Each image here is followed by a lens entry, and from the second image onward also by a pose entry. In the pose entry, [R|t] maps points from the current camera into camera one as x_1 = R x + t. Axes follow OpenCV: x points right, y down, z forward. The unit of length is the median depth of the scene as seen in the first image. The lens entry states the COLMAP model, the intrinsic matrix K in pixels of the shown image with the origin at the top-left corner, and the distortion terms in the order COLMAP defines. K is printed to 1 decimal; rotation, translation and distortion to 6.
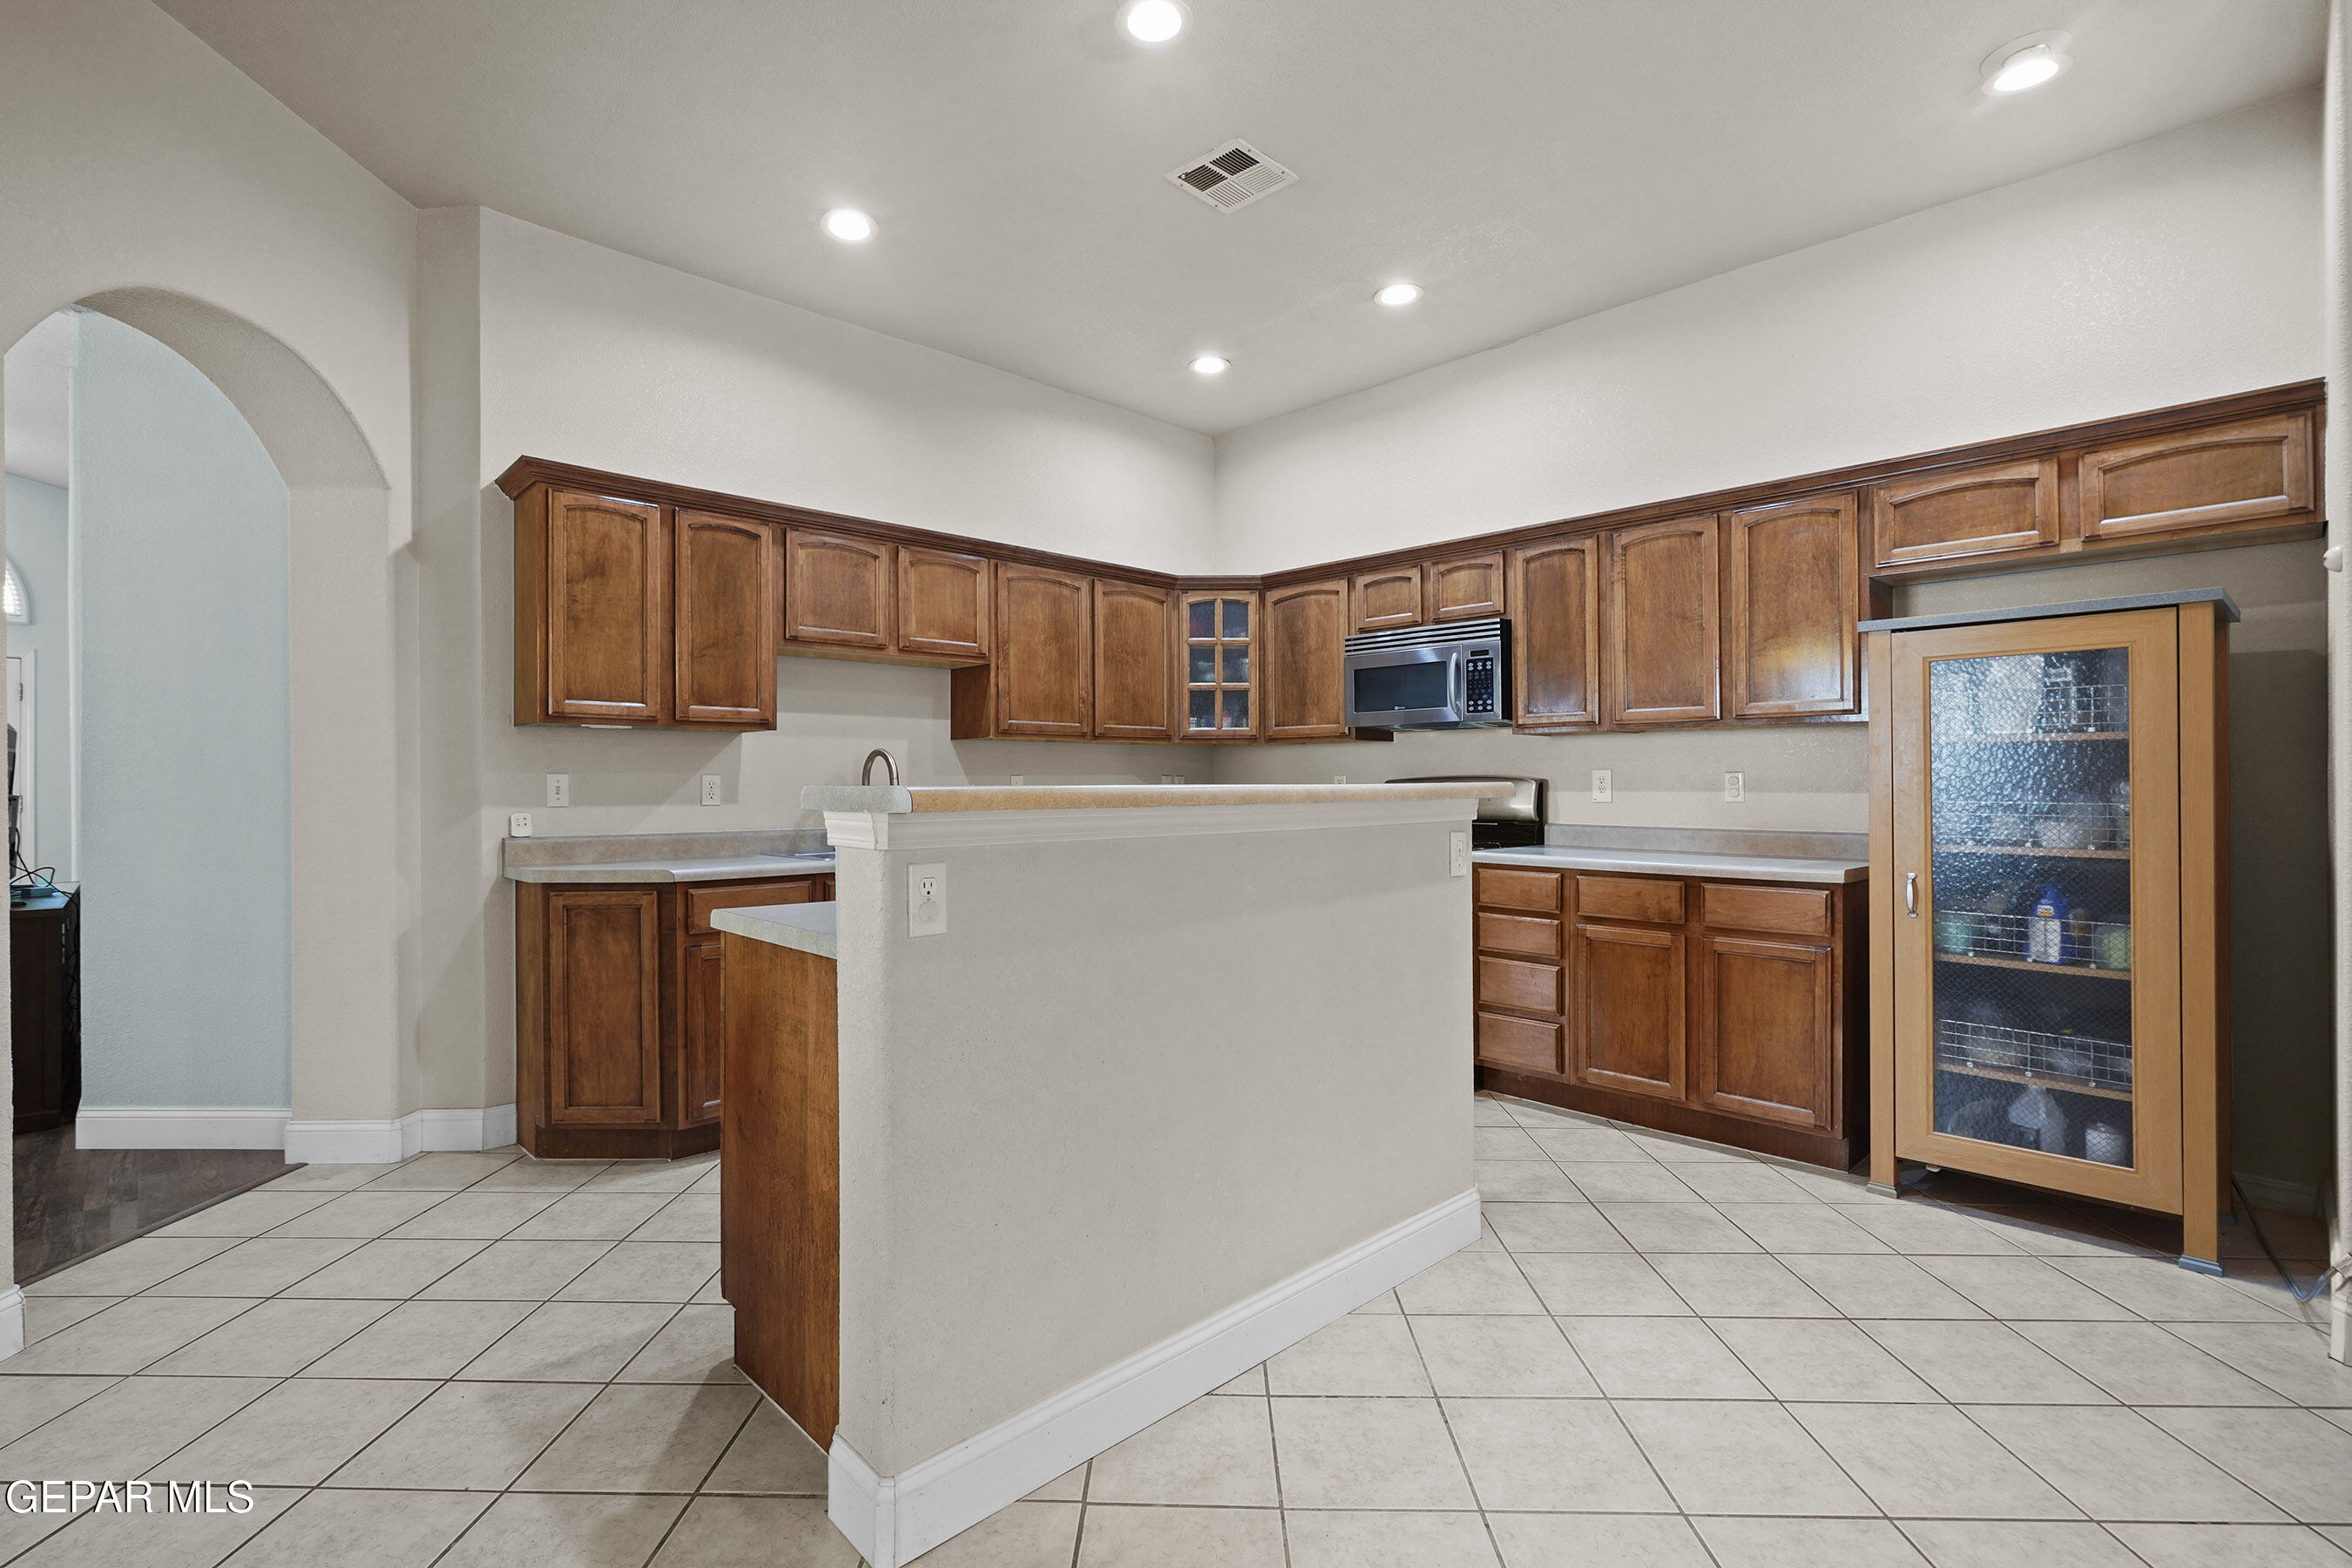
lens RADIAL K [[1074.7, 0, 1176.0], [0, 1074.7, 784.0], [0, 0, 1]] dist [-0.003300, 0.000180]
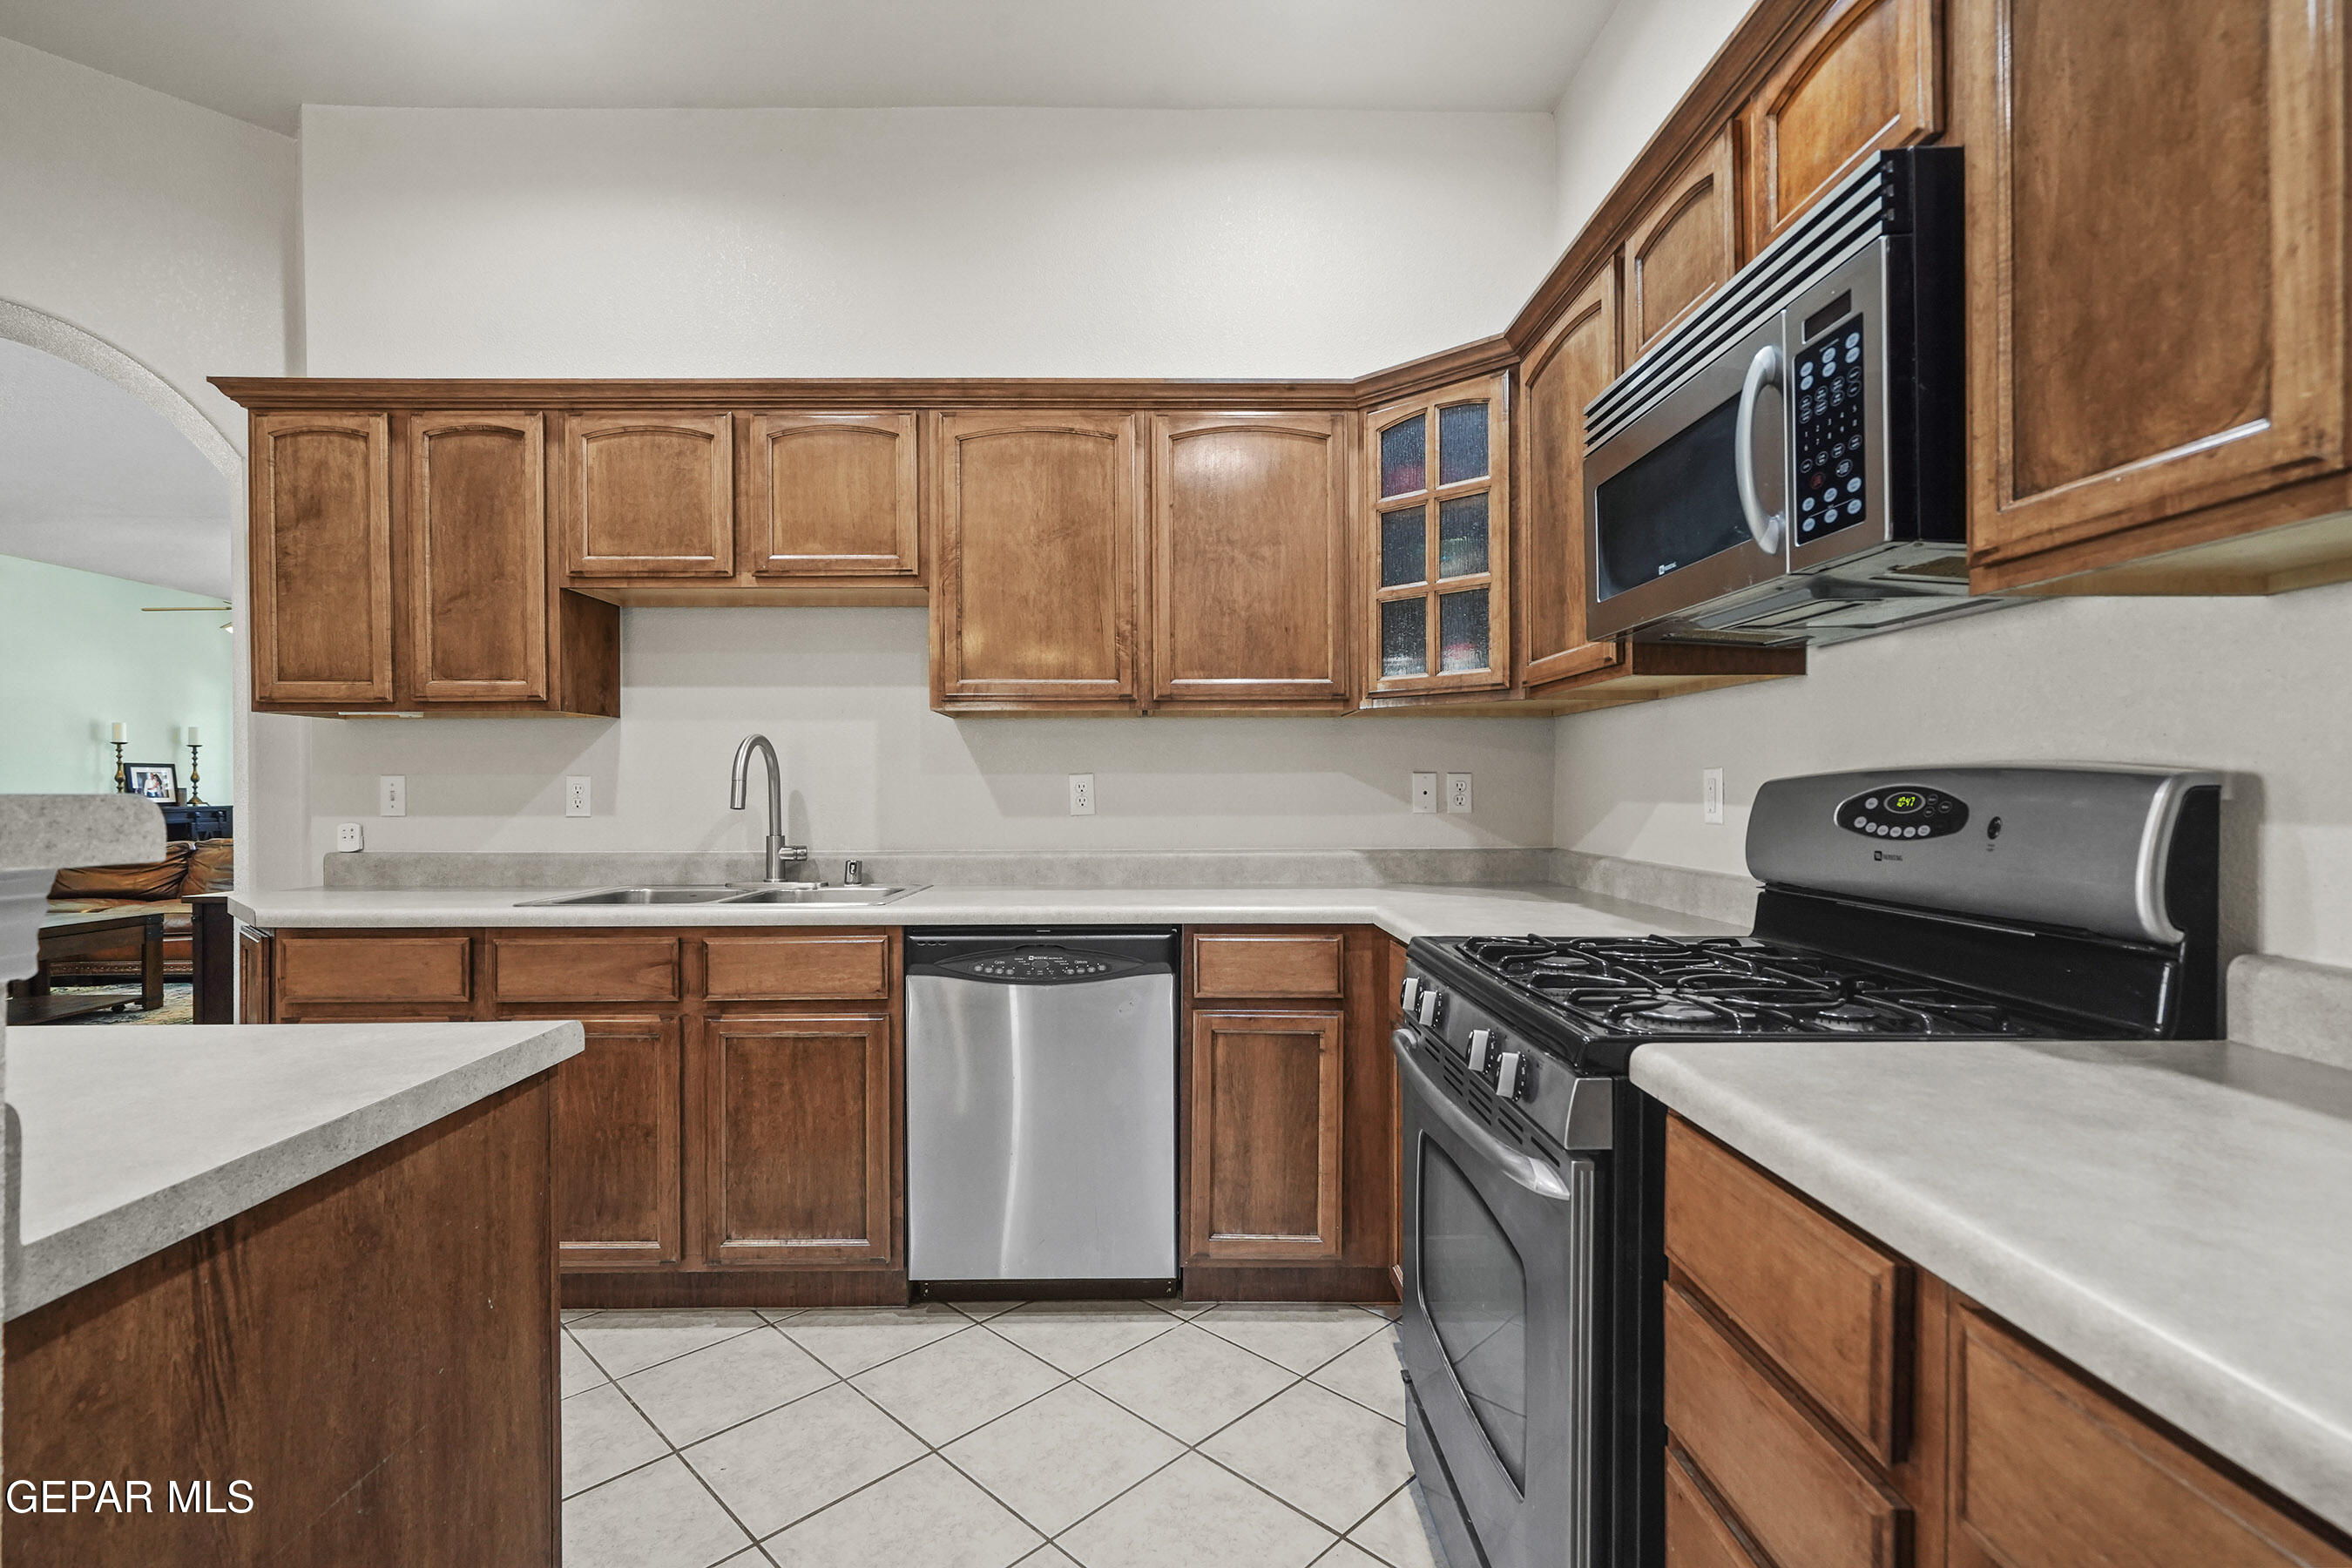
lens RADIAL K [[1081.8, 0, 1163.5], [0, 1081.8, 794.8], [0, 0, 1]] dist [-0.001611, -0.000083]
pose [[0.728017, 0.005637, -0.685536, 0.365029], [0.000430, 0.999962, 0.008679, -0.001758], [0.685559, -0.006613, 0.727987, 0.712718]]
